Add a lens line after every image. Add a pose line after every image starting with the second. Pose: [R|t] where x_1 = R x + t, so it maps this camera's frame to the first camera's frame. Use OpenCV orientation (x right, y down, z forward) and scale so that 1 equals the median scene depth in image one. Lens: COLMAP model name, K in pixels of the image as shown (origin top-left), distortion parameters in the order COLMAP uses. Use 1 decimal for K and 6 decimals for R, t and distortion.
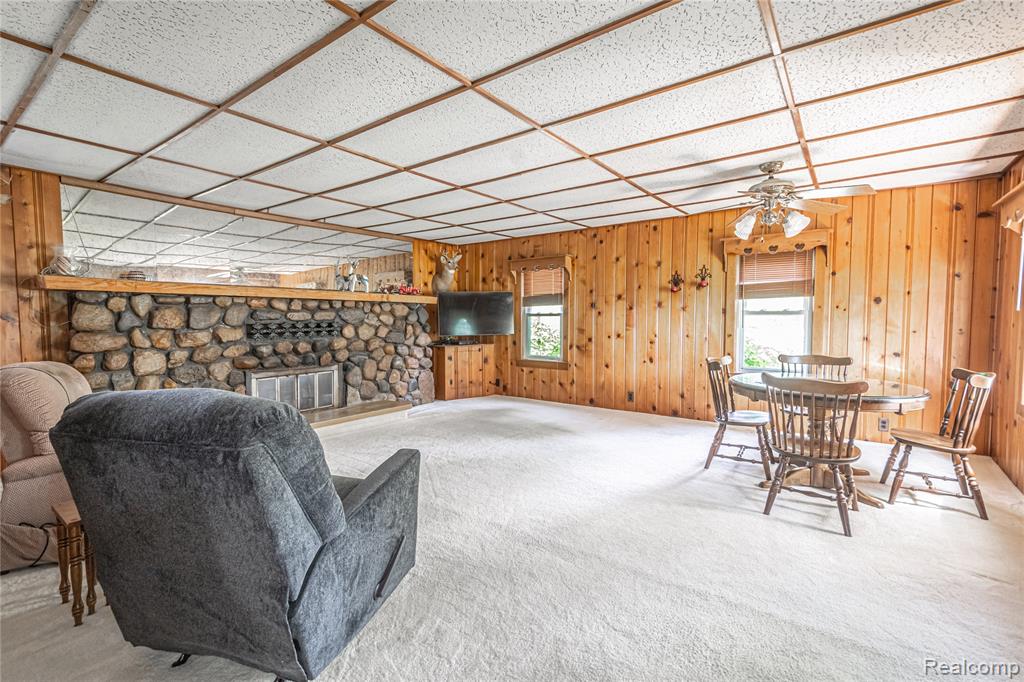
lens RADIAL K [[446.6, 0, 511.2], [0, 446.6, 338.7], [0, 0, 1]] dist [0.016125, -0.005073]
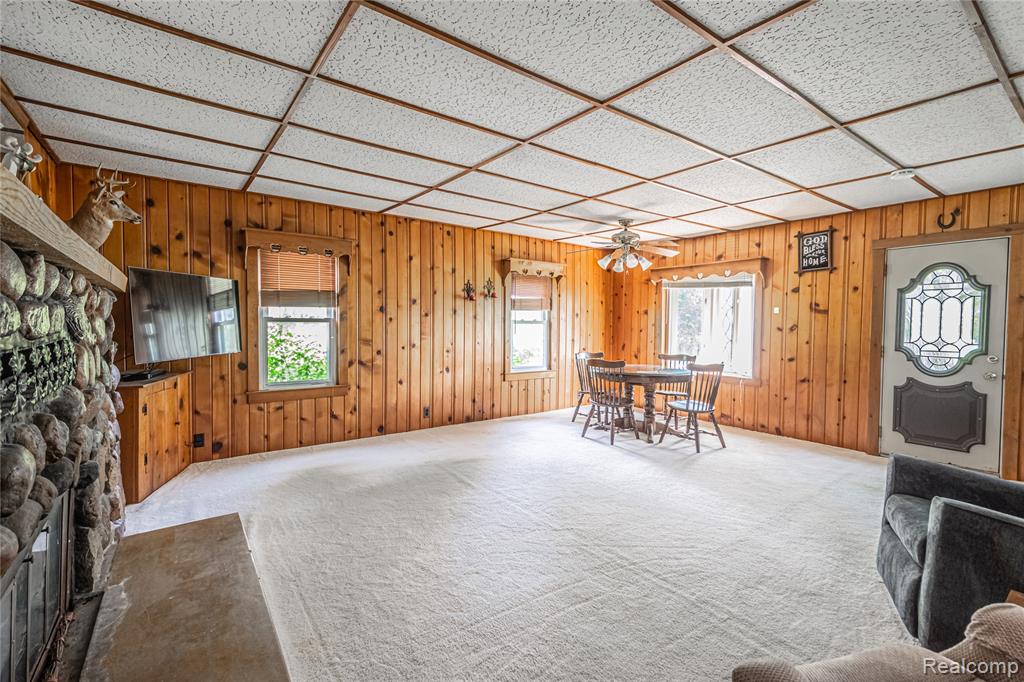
lens RADIAL K [[446.6, 0, 511.2], [0, 446.6, 338.7], [0, 0, 1]] dist [0.016125, -0.005073]
pose [[0.295950, -0.025307, 0.954868, -0.521705], [0.037822, 0.999175, 0.014759, -0.025249], [-0.954454, 0.031748, 0.296663, 0.539666]]
